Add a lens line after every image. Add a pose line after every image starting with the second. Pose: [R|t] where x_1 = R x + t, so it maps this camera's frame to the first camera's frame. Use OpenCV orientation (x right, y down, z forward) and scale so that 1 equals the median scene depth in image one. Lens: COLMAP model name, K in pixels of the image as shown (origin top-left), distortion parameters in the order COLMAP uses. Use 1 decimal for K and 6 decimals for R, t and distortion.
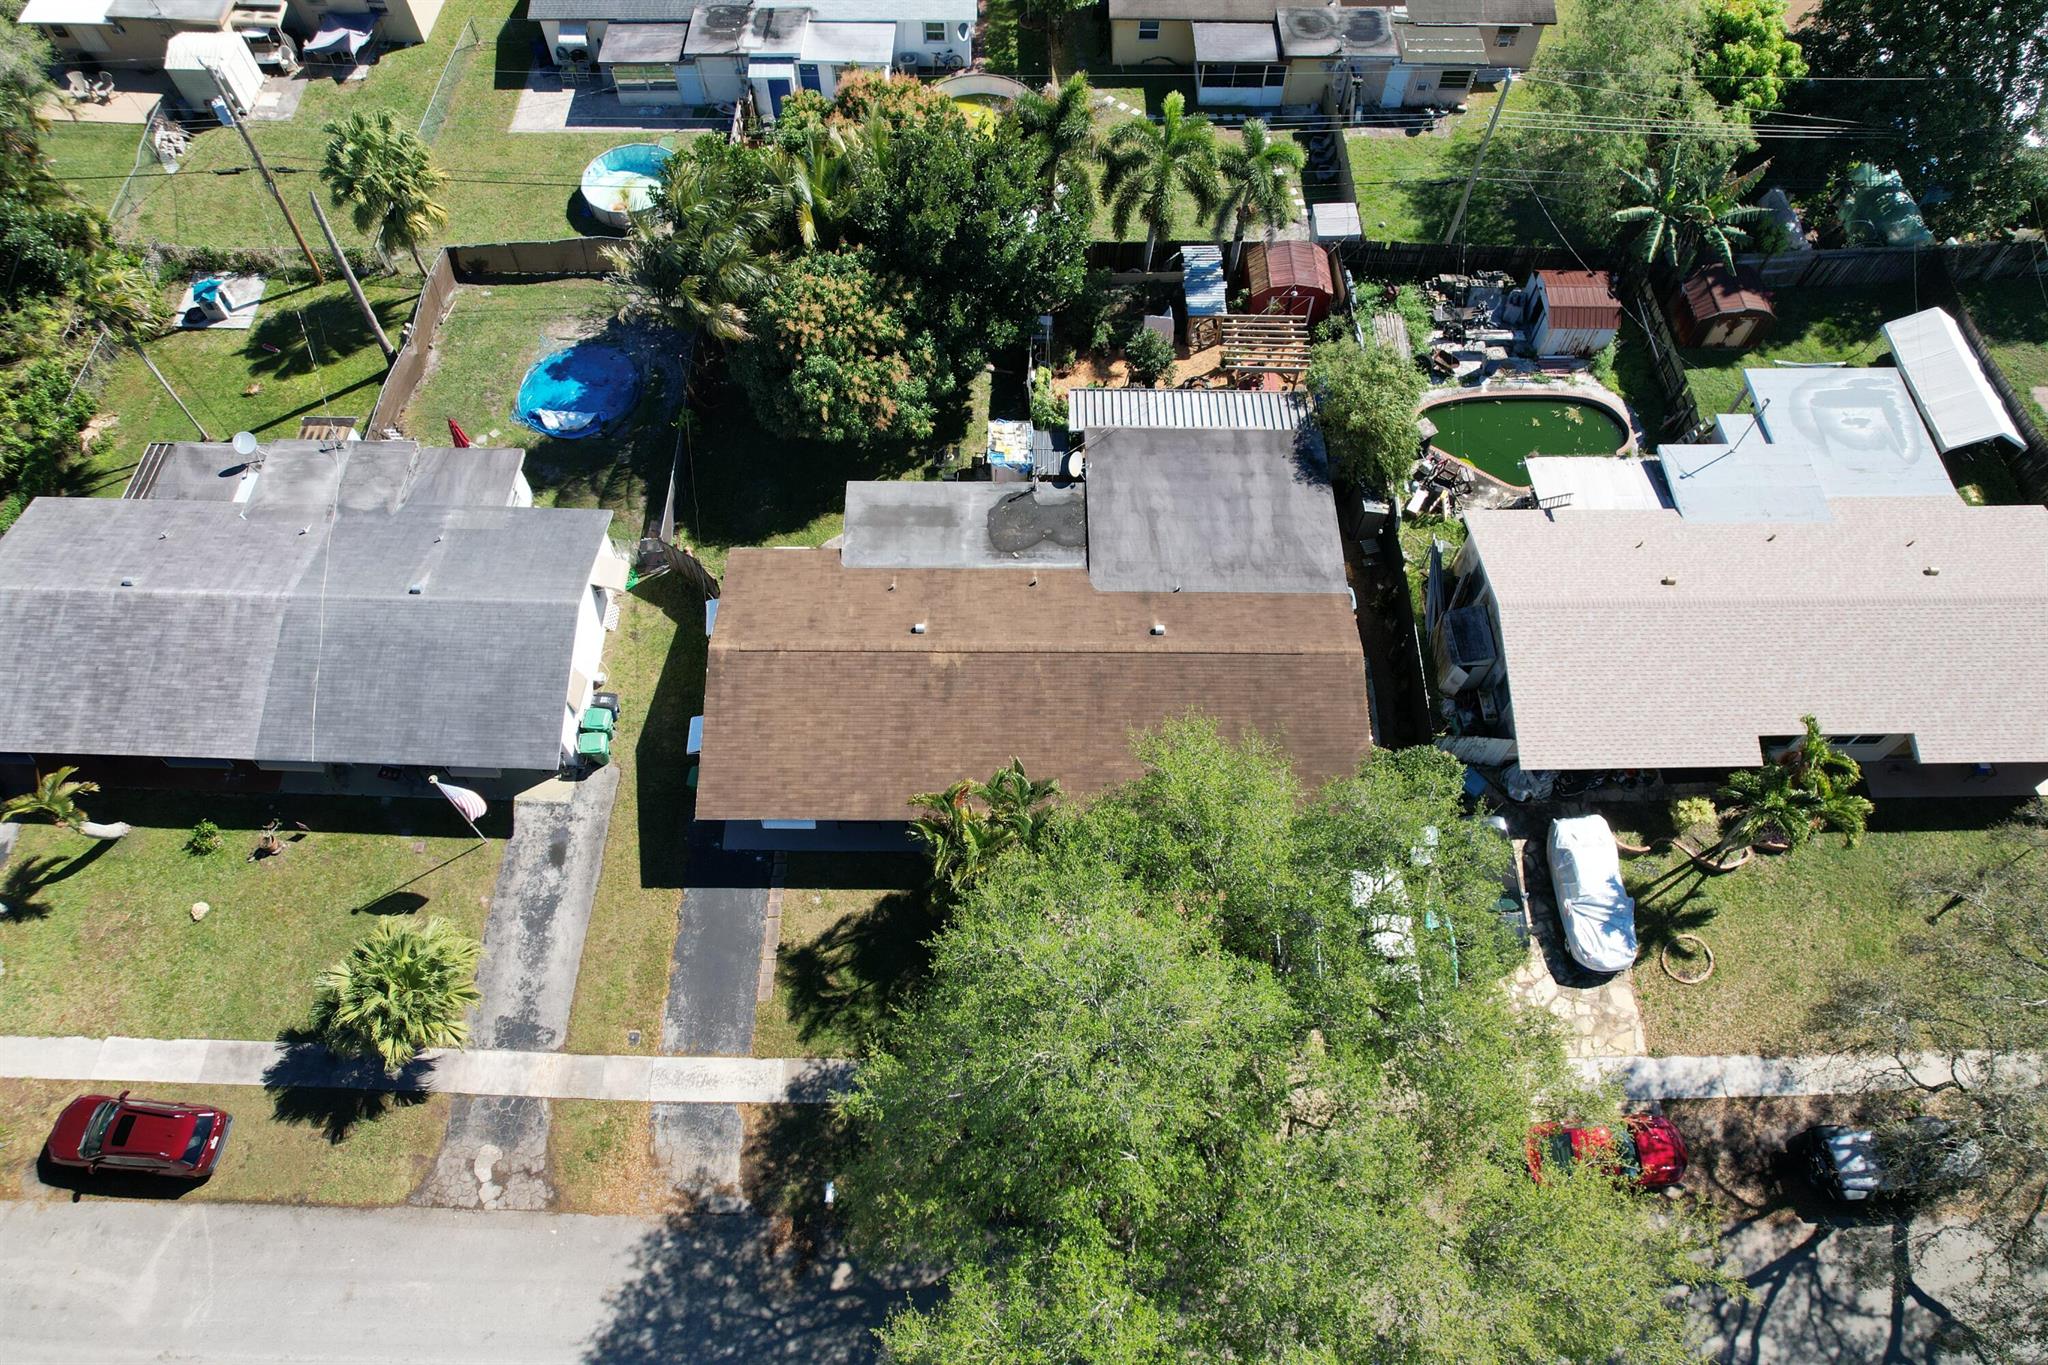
lens RADIAL K [[1305.1, 0, 1017.0], [0, 1305.1, 683.0], [0, 0, 1]] dist [-0.077177, 0.069615]
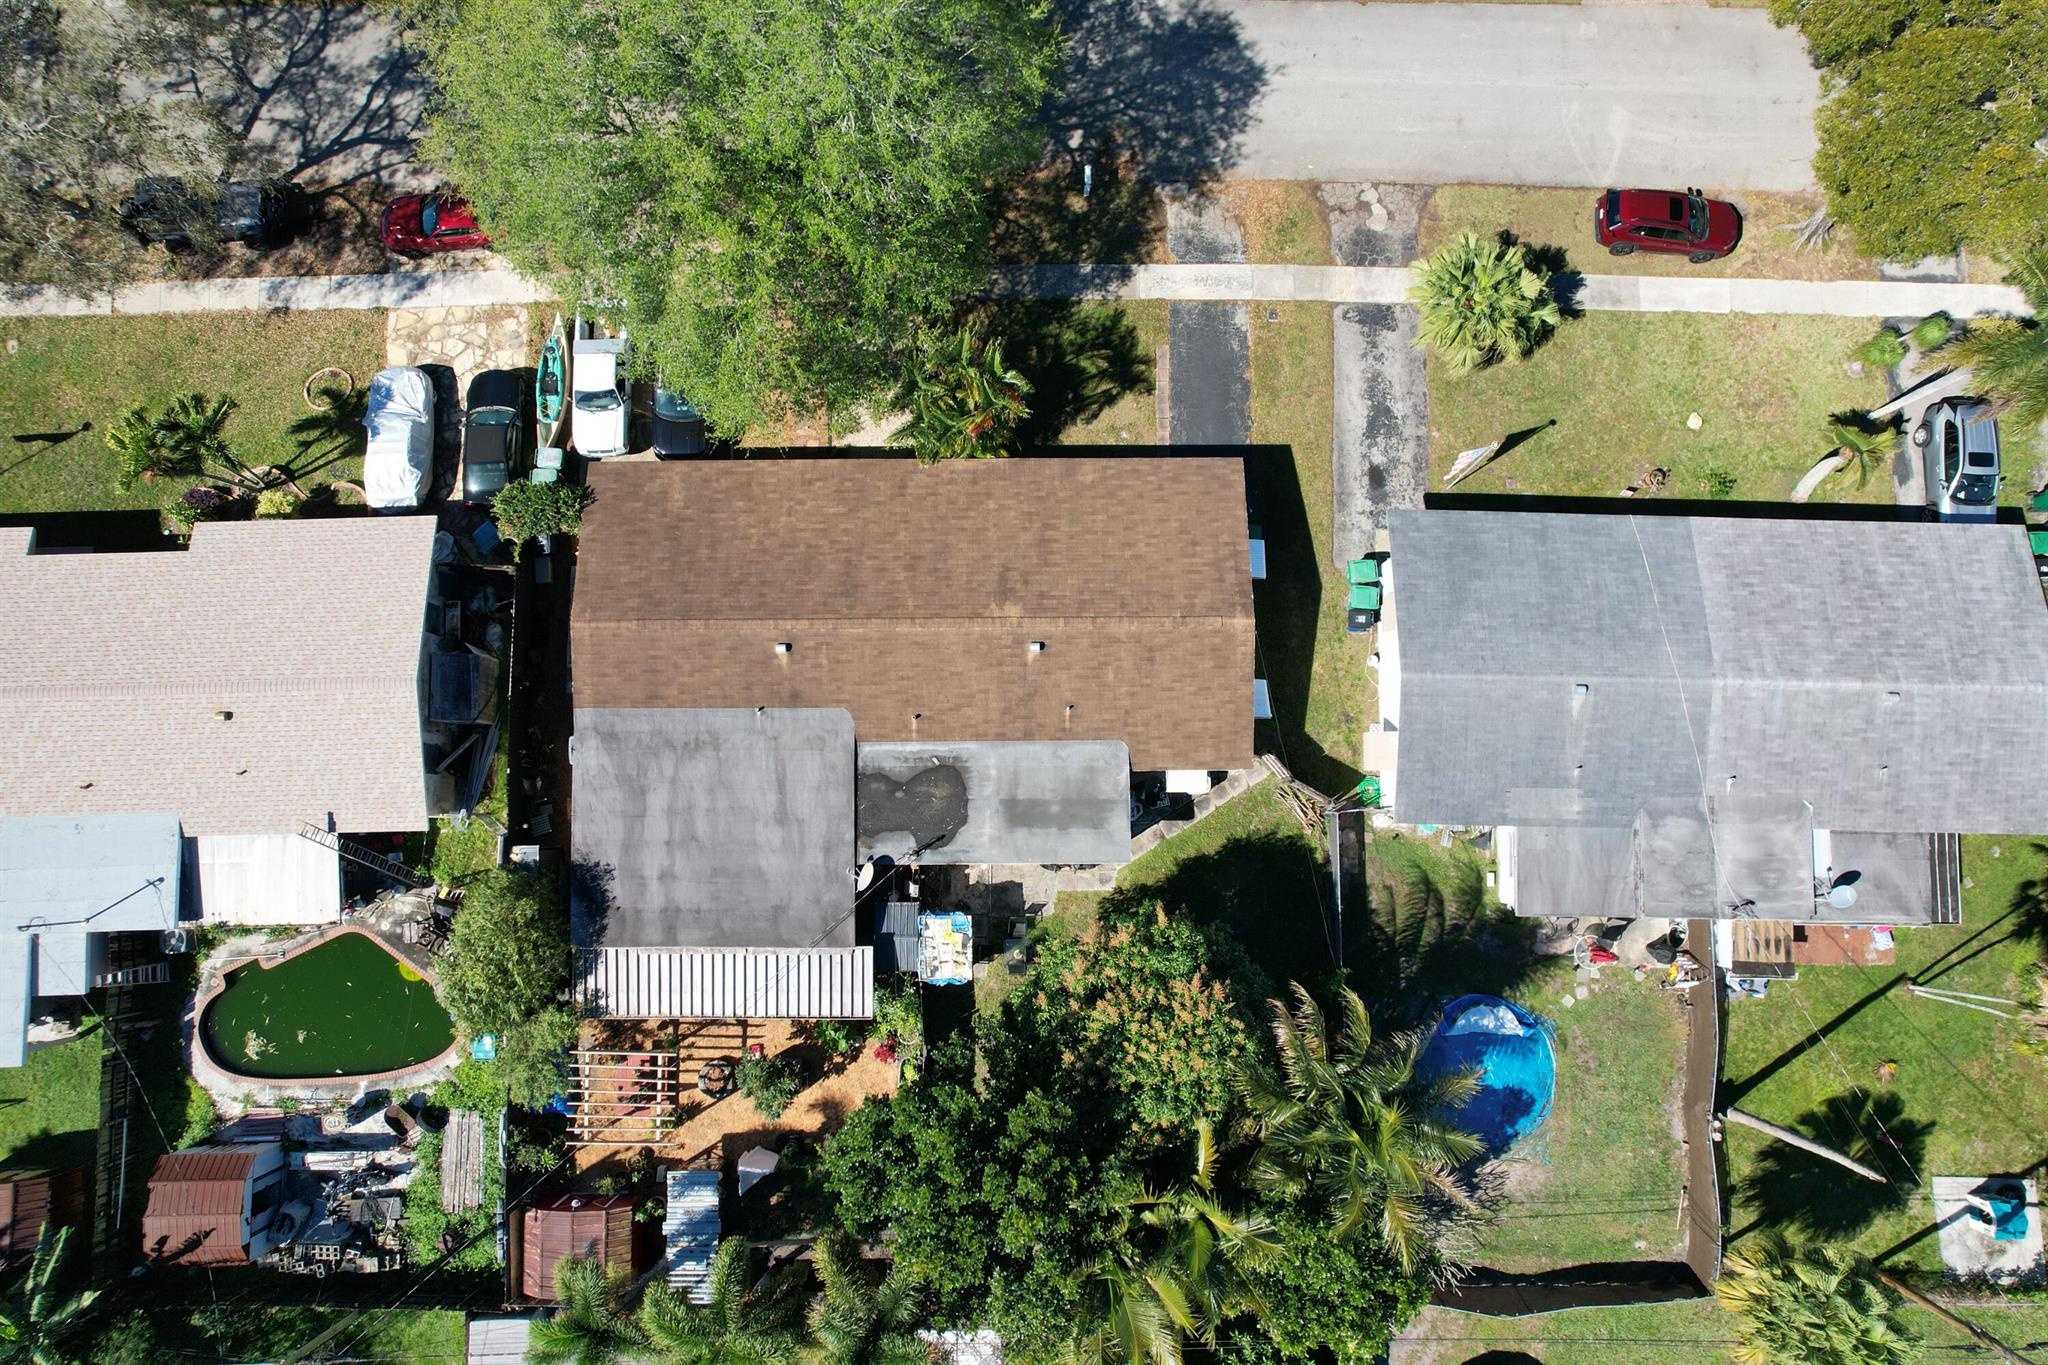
lens RADIAL K [[1305.1, 0, 1019.6], [0, 1305.1, 688.7], [0, 0, 1]] dist [-0.077177, 0.069615]
pose [[-0.999876, 0.011038, -0.011262, -0.050616], [-0.015557, -0.807152, 0.590139, -0.605084], [-0.002576, 0.590241, 0.807223, 0.246925]]
